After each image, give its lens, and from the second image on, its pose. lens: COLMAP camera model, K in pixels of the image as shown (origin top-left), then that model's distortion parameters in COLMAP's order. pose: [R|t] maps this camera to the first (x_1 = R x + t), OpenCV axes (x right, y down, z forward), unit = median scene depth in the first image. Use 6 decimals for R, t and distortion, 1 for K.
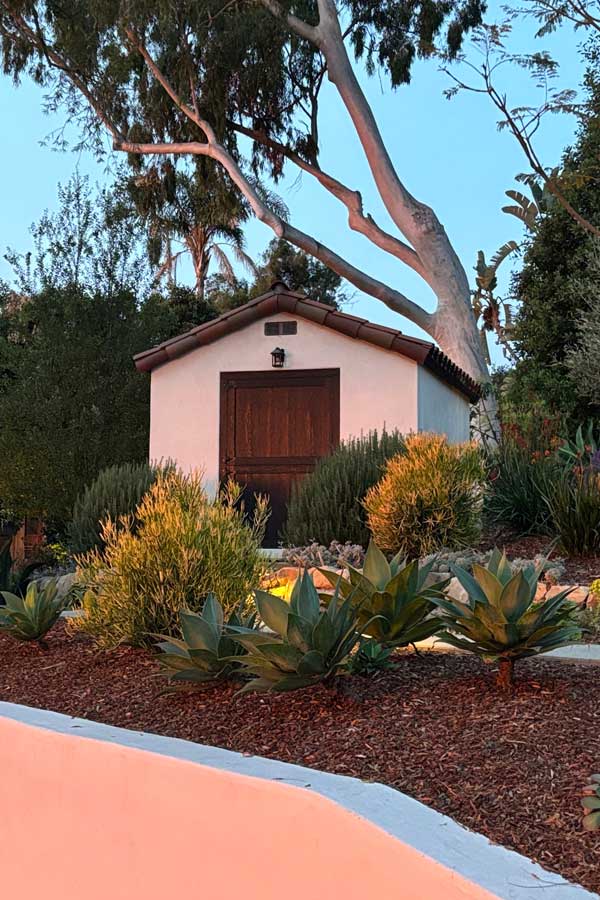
lens RADIAL K [[1367.6, 0, 235.8], [0, 1367.6, 397.8], [0, 0, 1]] dist [0.170849, 0.000000]
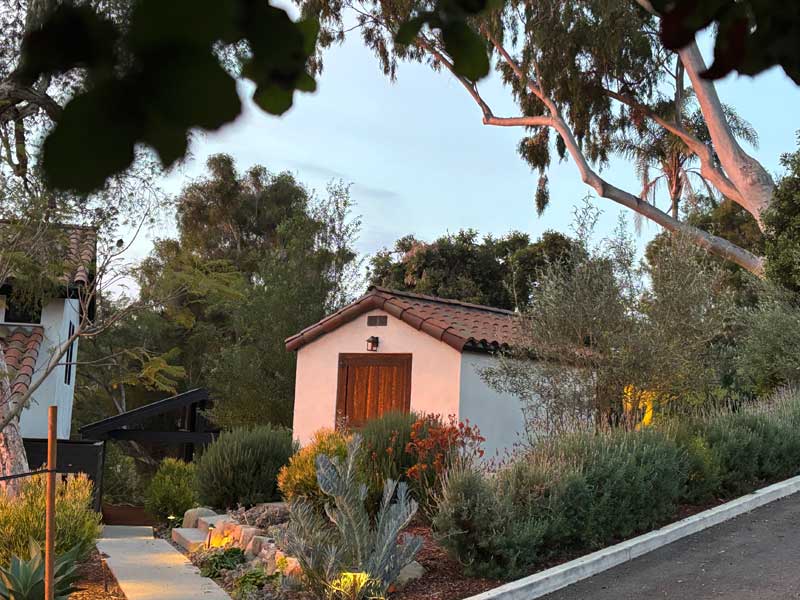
lens RADIAL K [[1255.4, 0, 403.0], [0, 1255.4, 257.5], [0, 0, 1]] dist [0.200051, 0.000000]
pose [[0.942005, -0.014055, -0.335305, 0.379678], [0.006719, 0.999712, -0.023028, -0.069015], [0.335532, 0.019440, 0.941828, -0.100164]]
